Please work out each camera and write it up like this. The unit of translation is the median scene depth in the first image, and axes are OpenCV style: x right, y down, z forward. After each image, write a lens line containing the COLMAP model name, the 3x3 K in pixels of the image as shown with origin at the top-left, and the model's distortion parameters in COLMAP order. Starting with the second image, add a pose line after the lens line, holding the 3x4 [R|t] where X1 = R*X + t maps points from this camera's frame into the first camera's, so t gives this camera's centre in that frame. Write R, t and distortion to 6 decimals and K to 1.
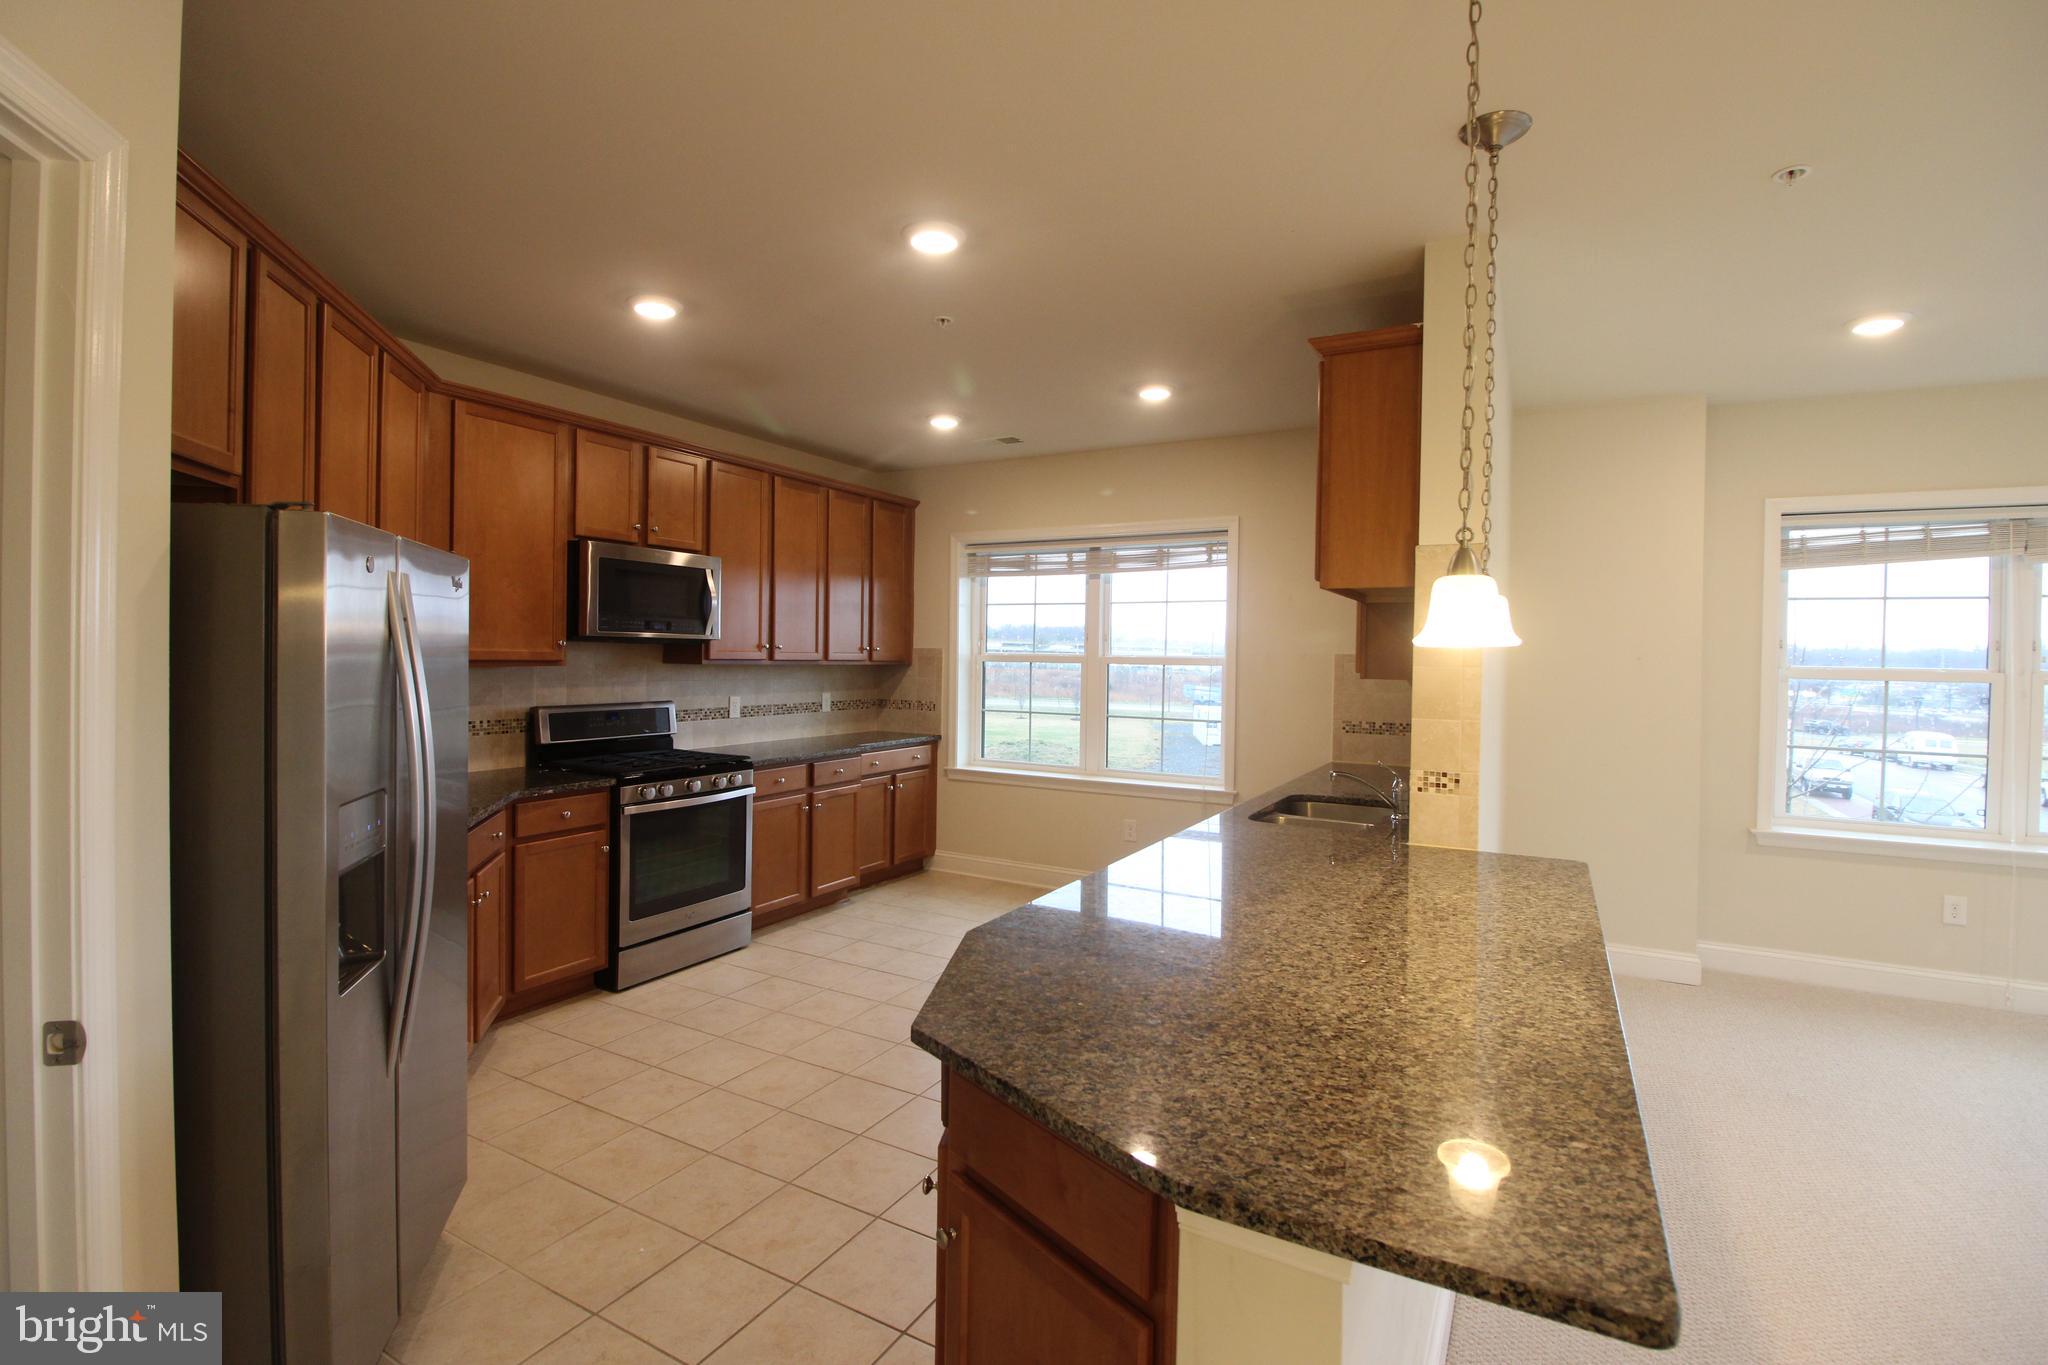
lens RADIAL K [[945.1, 0, 1016.2], [0, 945.1, 670.0], [0, 0, 1]] dist [0.002980, -0.014516]
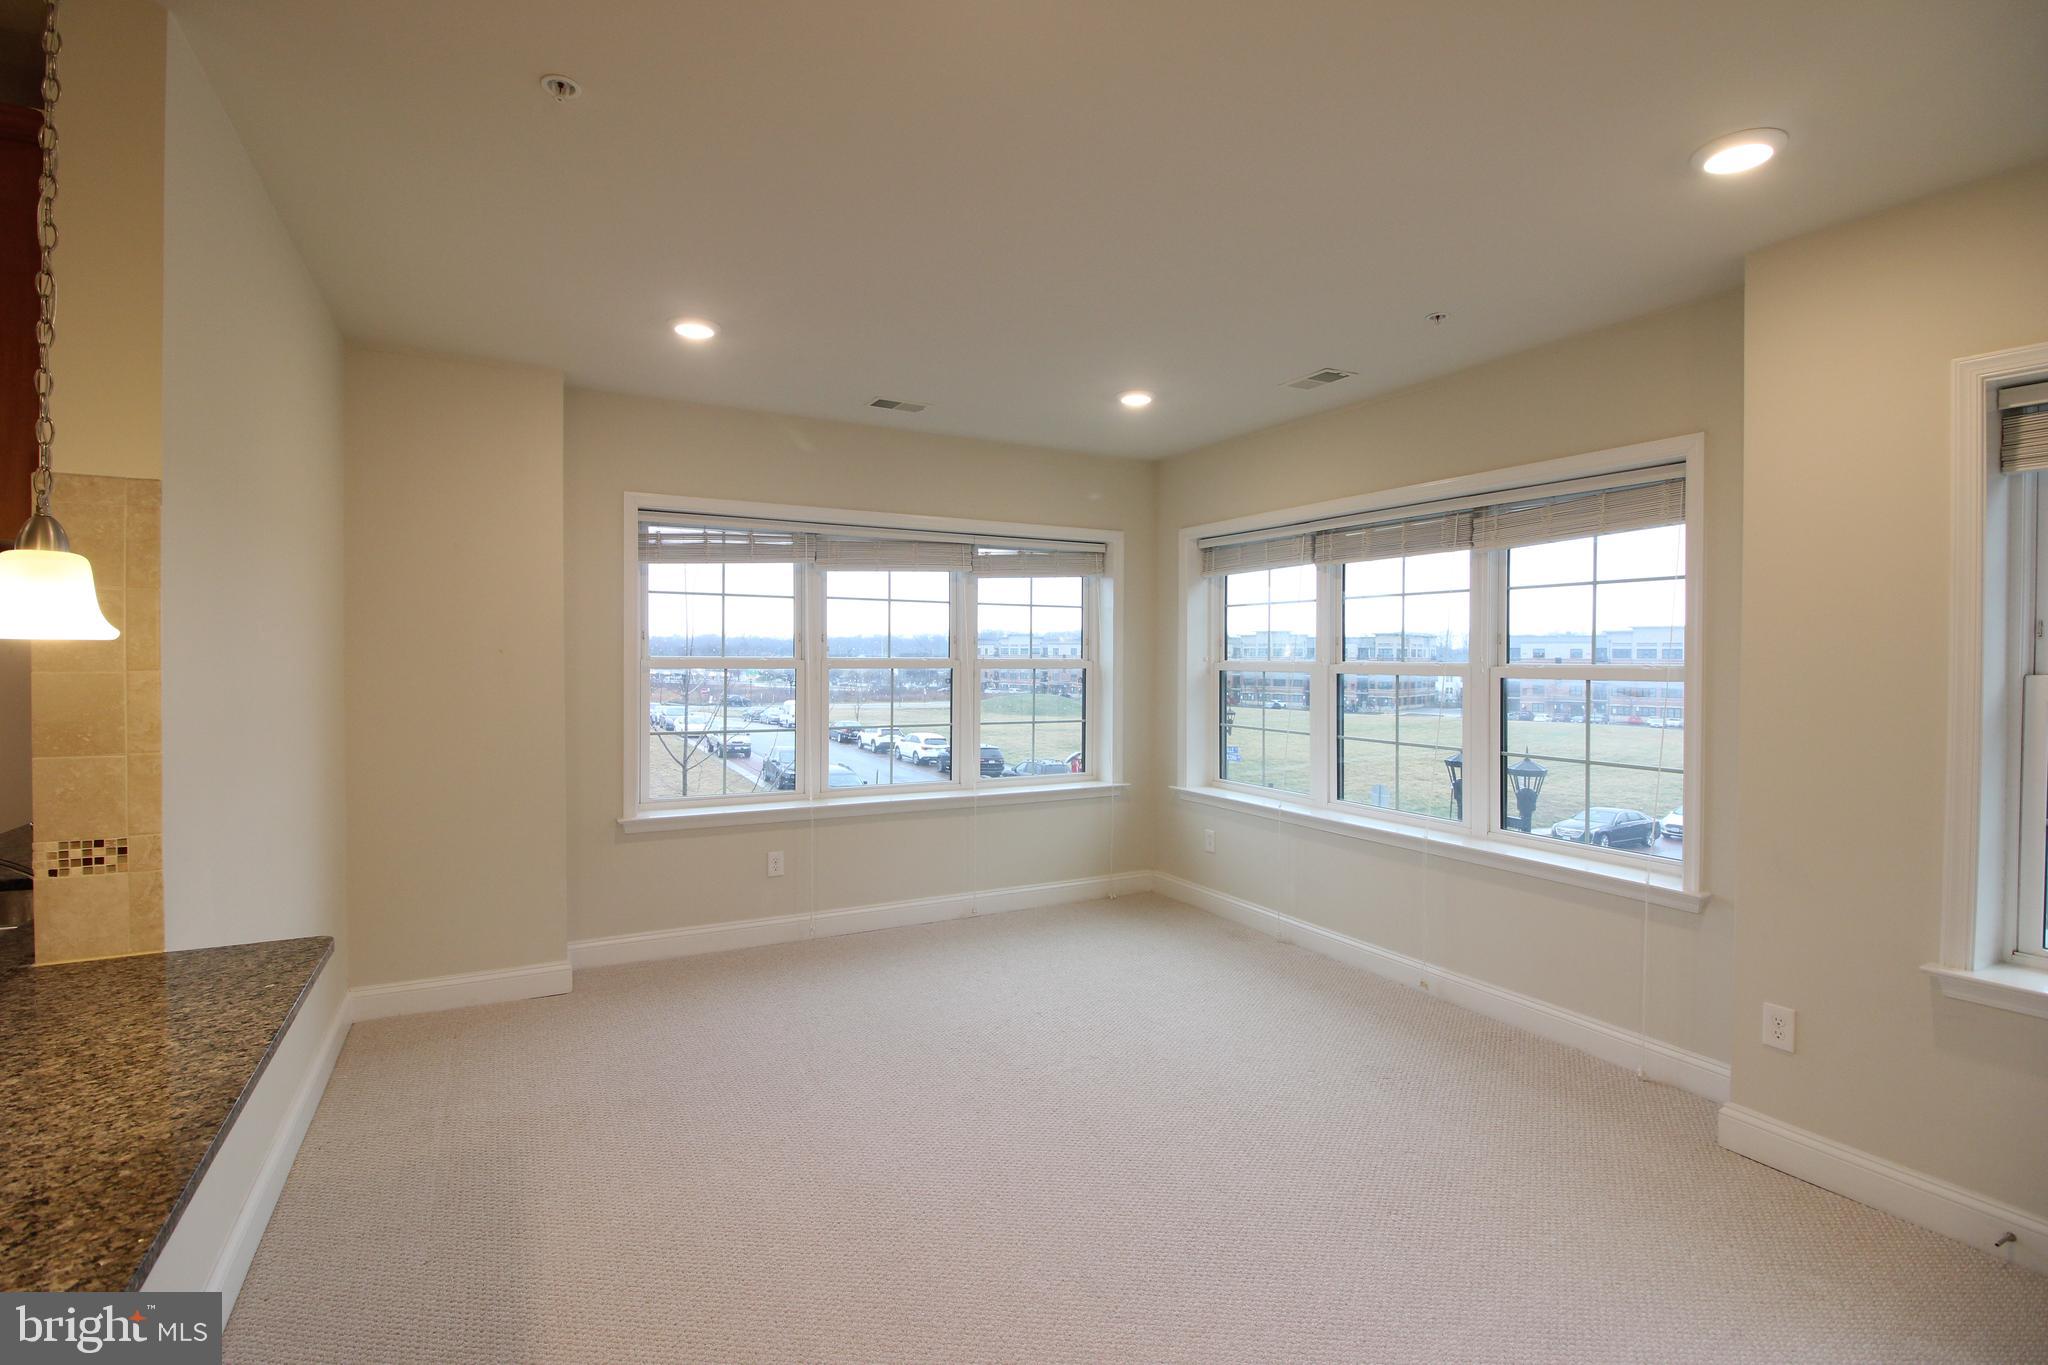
lens RADIAL K [[945.1, 0, 1016.2], [0, 945.1, 670.0], [0, 0, 1]] dist [0.002980, -0.014516]
pose [[0.541432, -0.024611, 0.840384, 0.176008], [0.013859, 0.999697, 0.020347, -0.005421], [-0.840630, 0.000630, 0.541609, 0.102173]]
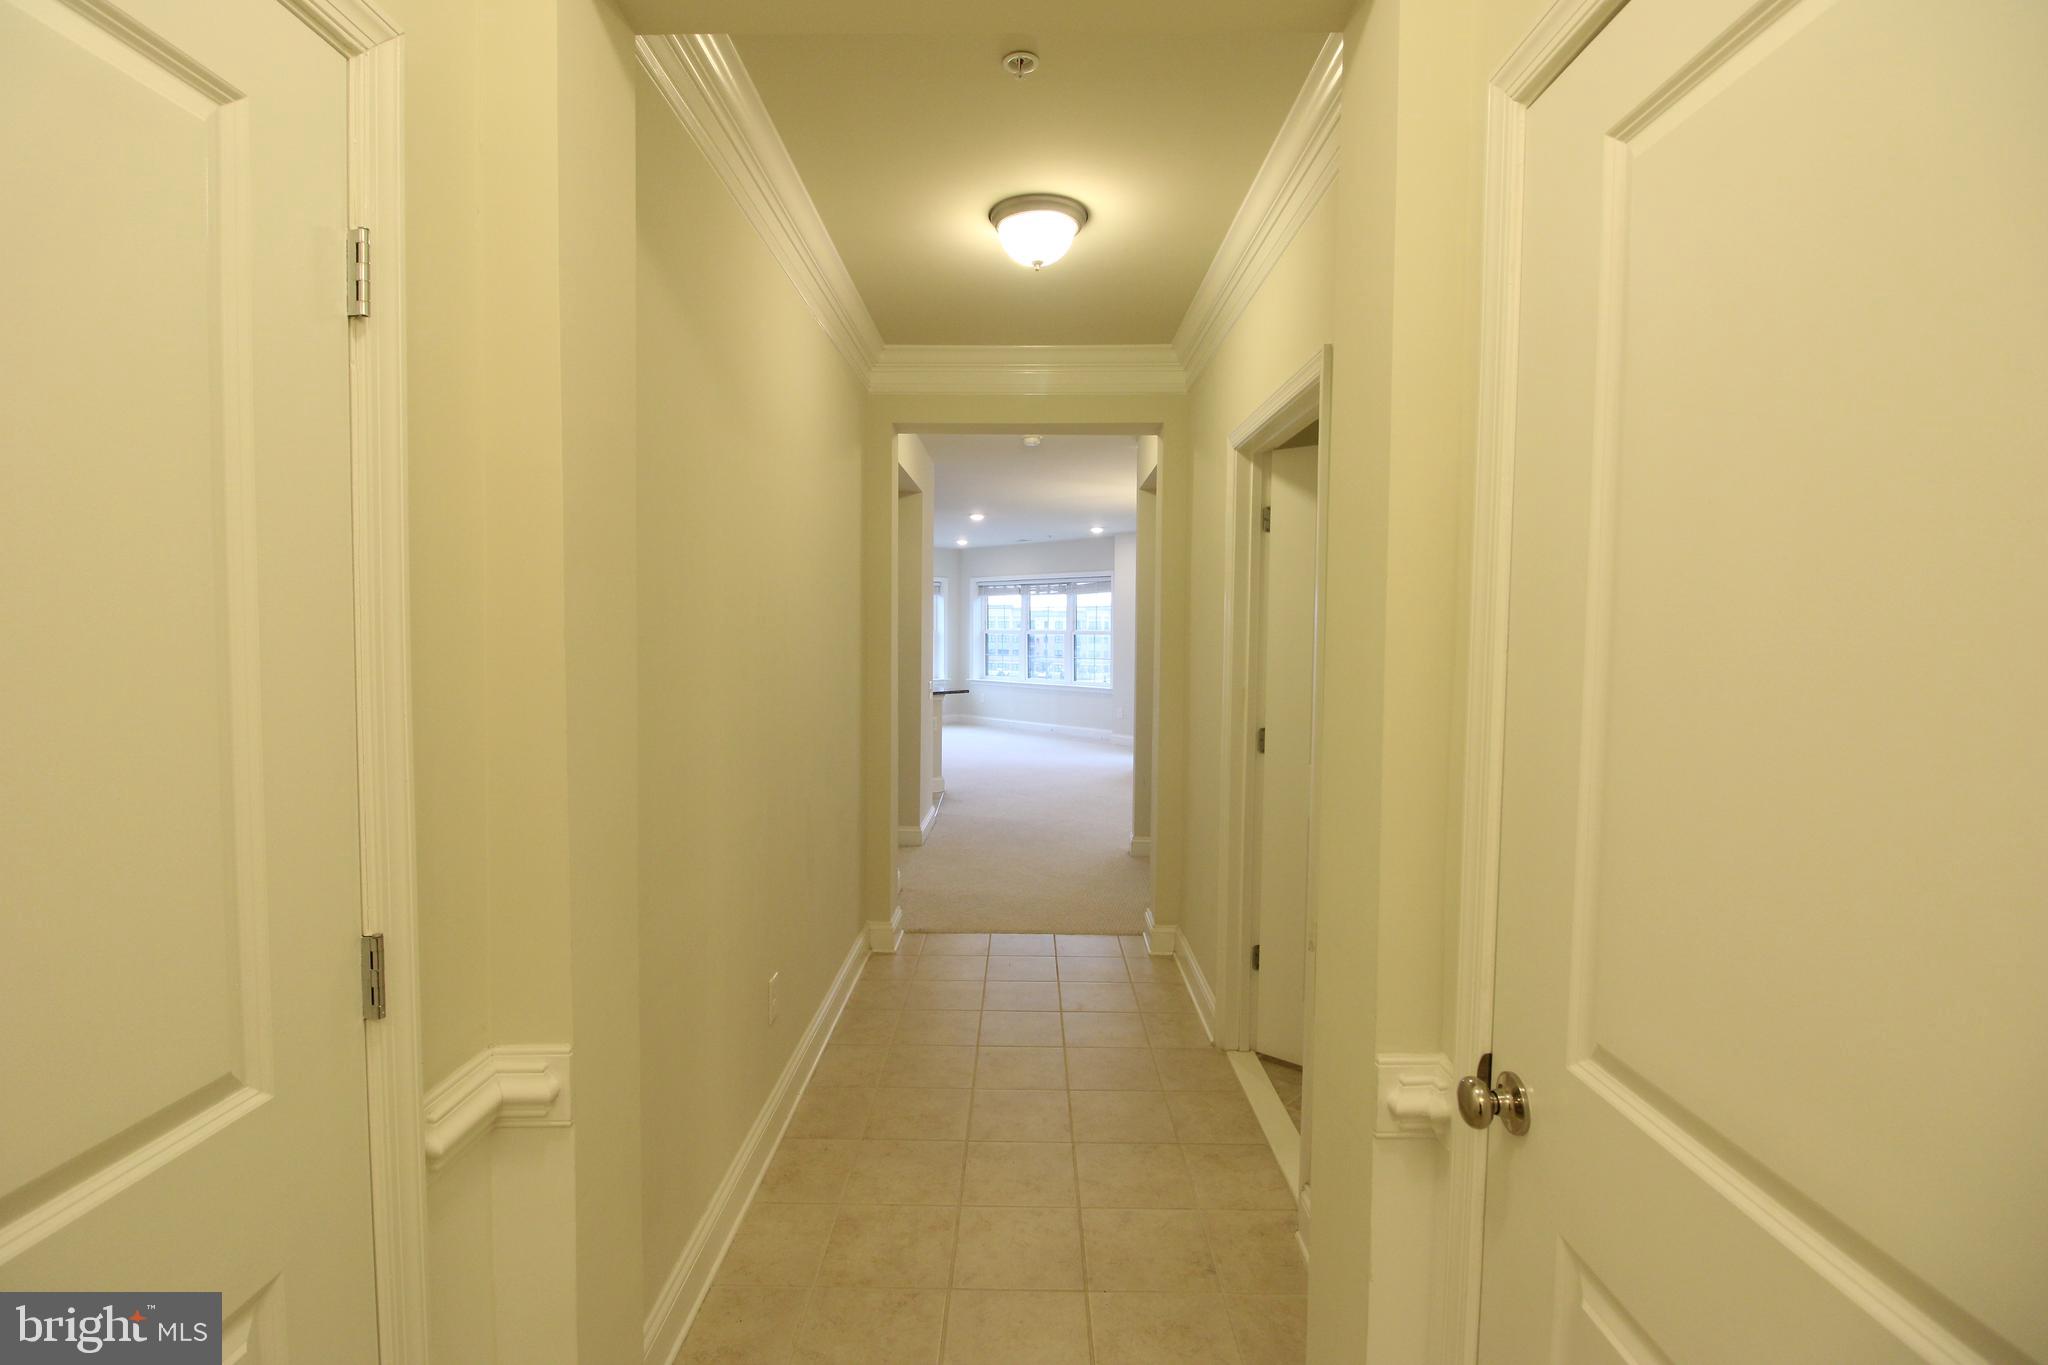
lens RADIAL K [[945.1, 0, 1016.2], [0, 945.1, 670.0], [0, 0, 1]] dist [0.002980, -0.014516]
pose [[0.282276, -0.052295, 0.957907, -1.825062], [0.008968, 0.998613, 0.051874, -0.017858], [-0.959291, -0.006052, 0.282354, -0.498117]]
